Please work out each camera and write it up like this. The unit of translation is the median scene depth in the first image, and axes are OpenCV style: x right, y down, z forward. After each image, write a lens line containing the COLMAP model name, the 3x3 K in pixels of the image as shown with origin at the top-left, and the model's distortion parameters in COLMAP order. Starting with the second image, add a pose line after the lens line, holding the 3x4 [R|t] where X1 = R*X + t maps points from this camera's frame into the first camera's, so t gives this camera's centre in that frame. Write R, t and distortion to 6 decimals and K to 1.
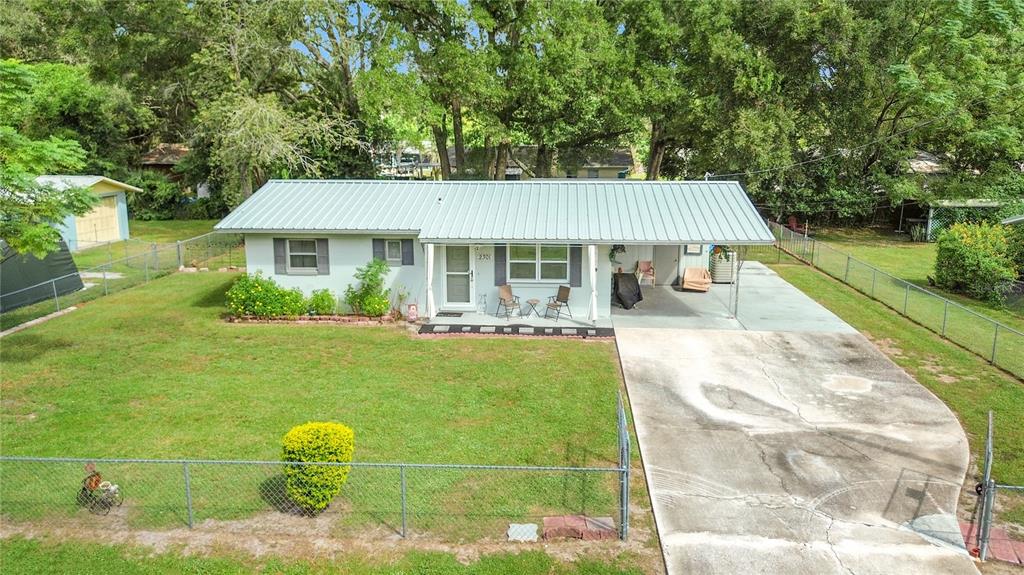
lens RADIAL K [[761.2, 0, 512.0], [0, 761.2, 287.5], [0, 0, 1]] dist [0.065642, -0.067064]
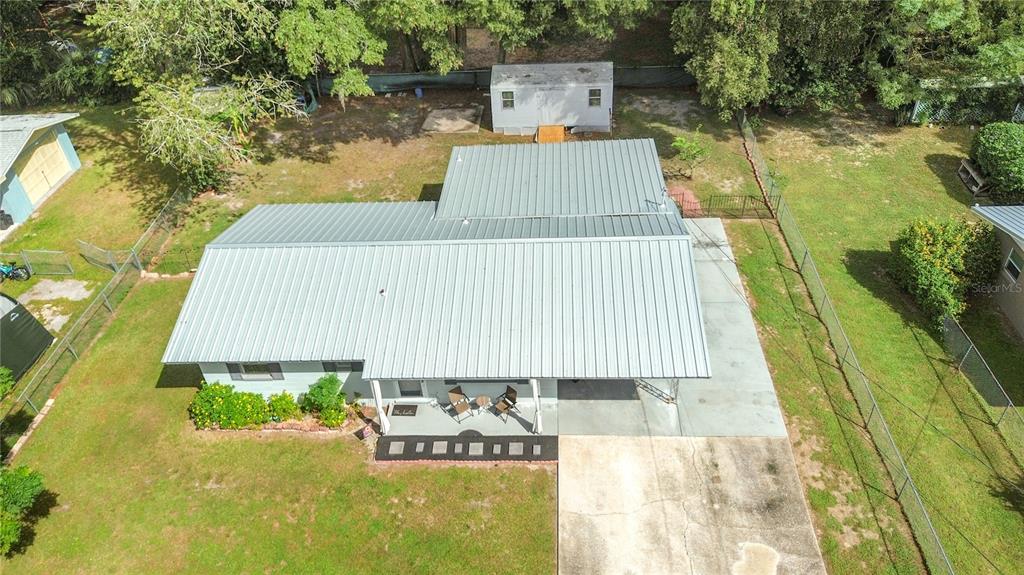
lens RADIAL K [[731.2, 0, 512.0], [0, 731.2, 287.5], [0, 0, 1]] dist [0.029432, -0.004531]
pose [[0.998167, -0.056881, -0.020655, 0.098515], [0.060052, 0.888884, 0.454180, -0.578651], [-0.007474, -0.454588, 0.890670, 0.179419]]
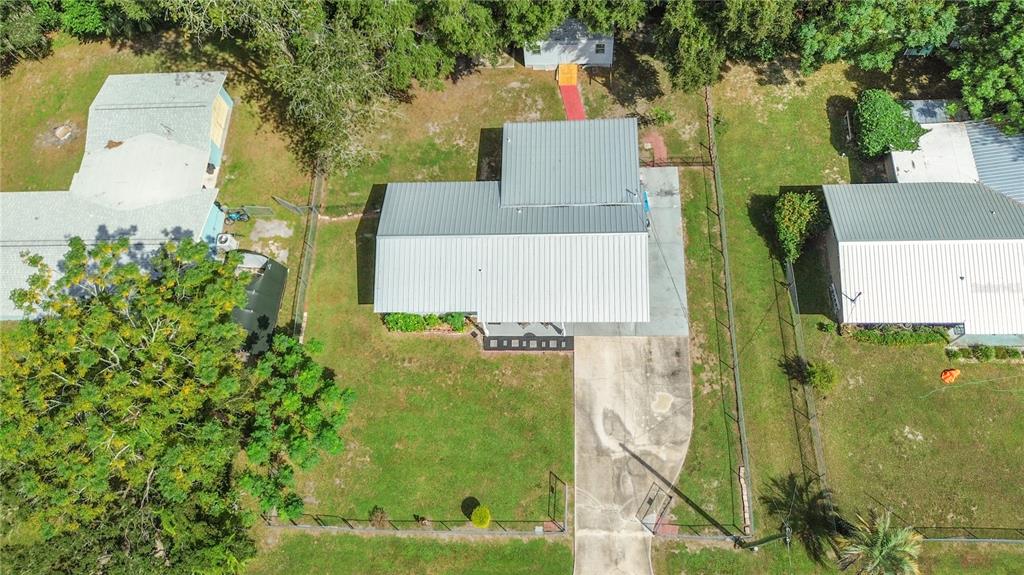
lens RADIAL K [[729.7, 0, 512.0], [0, 729.7, 287.5], [0, 0, 1]] dist [0.064671, -0.062588]
pose [[0.995326, -0.070933, -0.065533, 0.100755], [0.094249, 0.565583, 0.819288, -1.645985], [-0.021050, -0.821635, 0.569625, -0.040091]]
